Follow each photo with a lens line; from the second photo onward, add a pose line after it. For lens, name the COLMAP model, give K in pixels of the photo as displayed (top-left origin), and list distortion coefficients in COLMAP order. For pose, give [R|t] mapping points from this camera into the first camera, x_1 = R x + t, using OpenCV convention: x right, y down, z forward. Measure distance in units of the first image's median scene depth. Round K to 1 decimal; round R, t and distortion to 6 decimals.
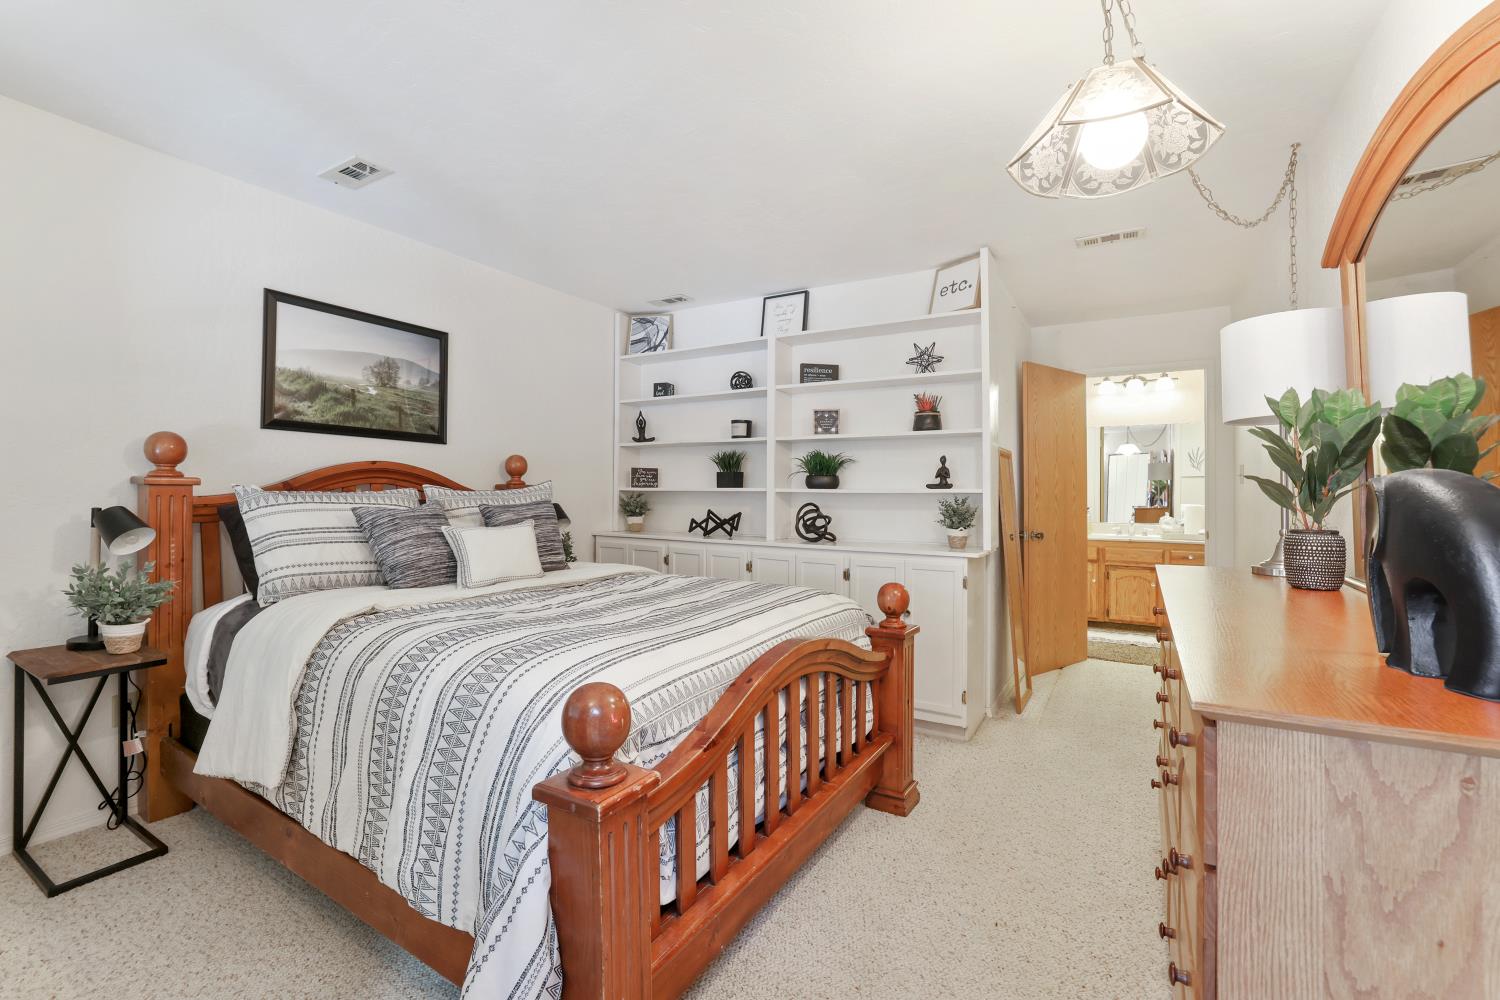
lens RADIAL K [[651.7, 0, 739.2], [0, 651.7, 492.3], [0, 0, 1]] dist [-0.014542, 0.005187]
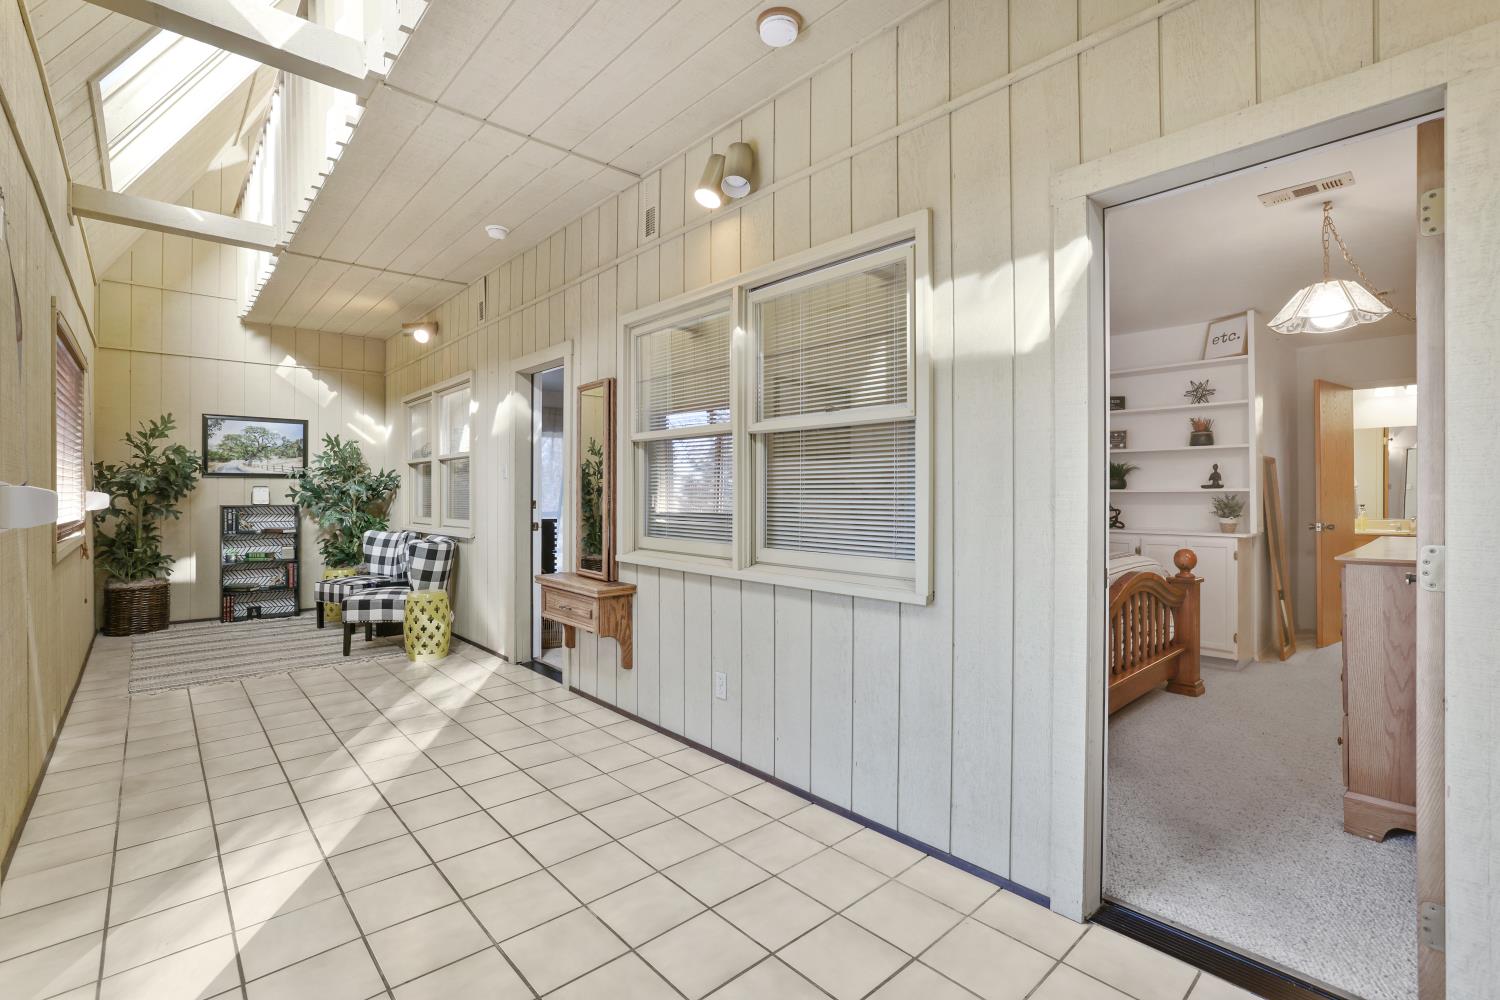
lens RADIAL K [[700.9, 0, 764.3], [0, 700.9, 499.4], [0, 0, 1]] dist [0.012564, 0.000992]
pose [[0.971902, -0.006958, -0.235283, -0.257761], [0.008574, 0.999946, 0.005846, 0.000917], [0.235230, -0.007699, 0.971909, -0.653858]]
